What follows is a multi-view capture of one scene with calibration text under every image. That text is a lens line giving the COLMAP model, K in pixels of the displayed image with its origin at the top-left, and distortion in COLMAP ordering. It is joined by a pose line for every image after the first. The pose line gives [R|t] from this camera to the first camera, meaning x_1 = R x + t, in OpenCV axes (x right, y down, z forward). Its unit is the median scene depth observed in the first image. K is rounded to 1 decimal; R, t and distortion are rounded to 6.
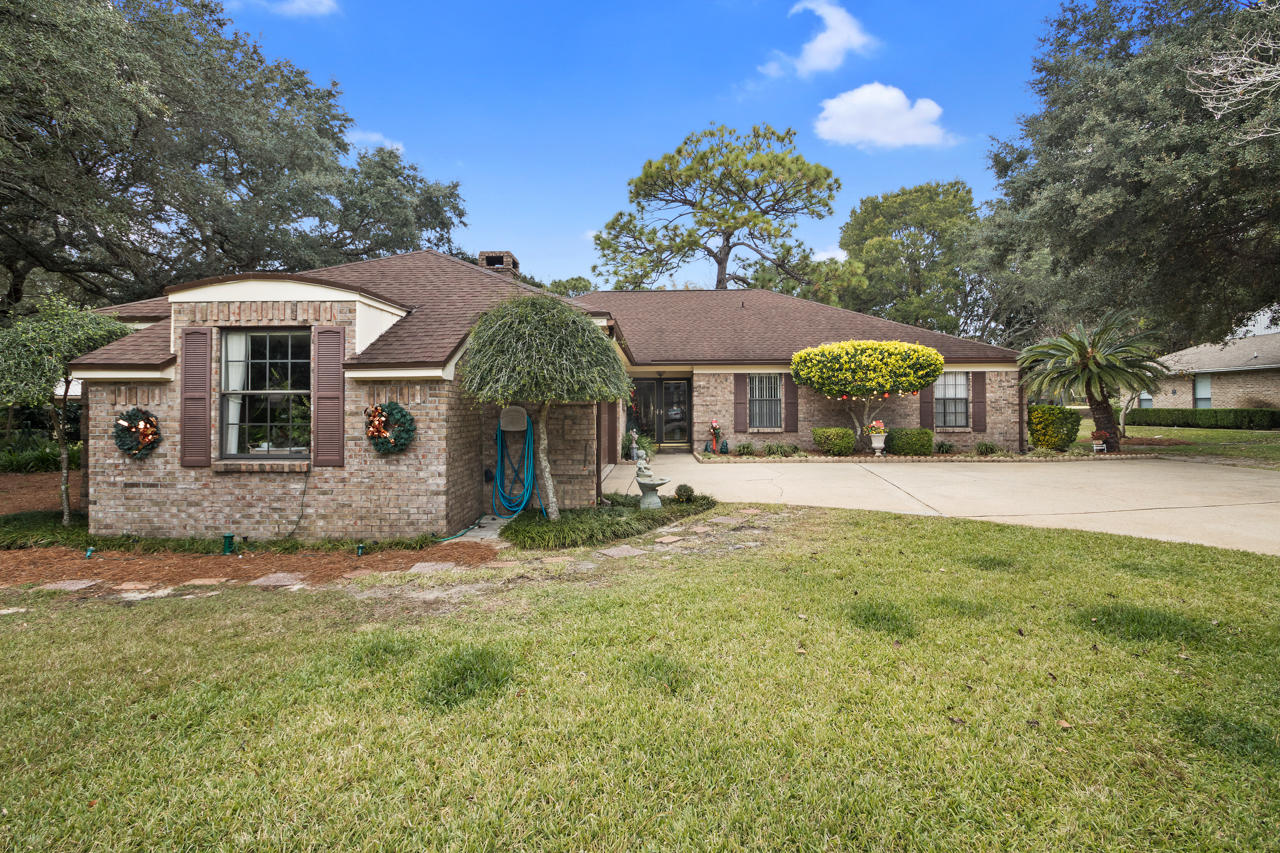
lens RADIAL K [[603.9, 0, 634.9], [0, 603.9, 413.3], [0, 0, 1]] dist [0.003042, -0.002213]
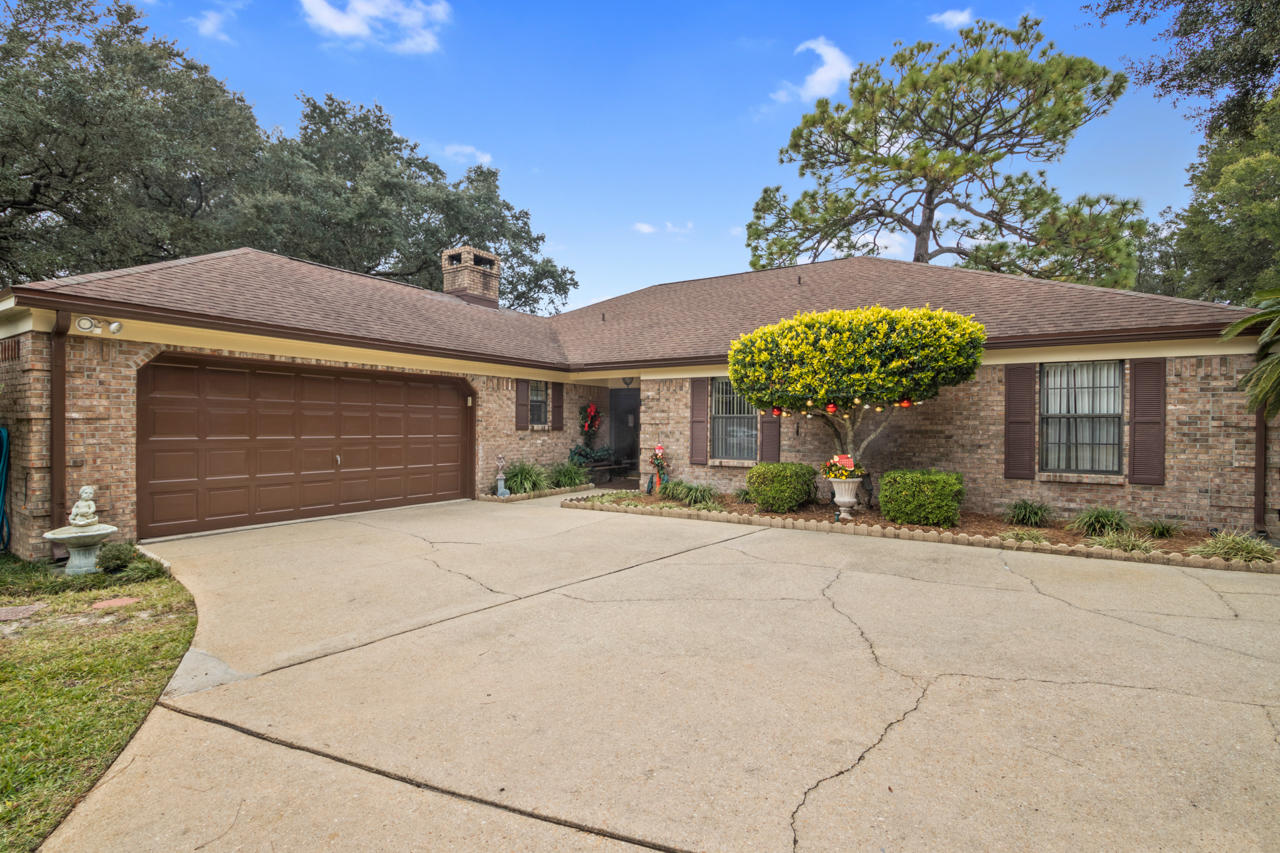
lens RADIAL K [[603.9, 0, 642.0], [0, 603.9, 432.2], [0, 0, 1]] dist [0.003042, -0.002213]
pose [[0.863827, 0.015270, -0.503558, 0.462126], [-0.015216, 0.999875, 0.004218, -0.007229], [0.503559, 0.004019, 0.863951, 0.384938]]
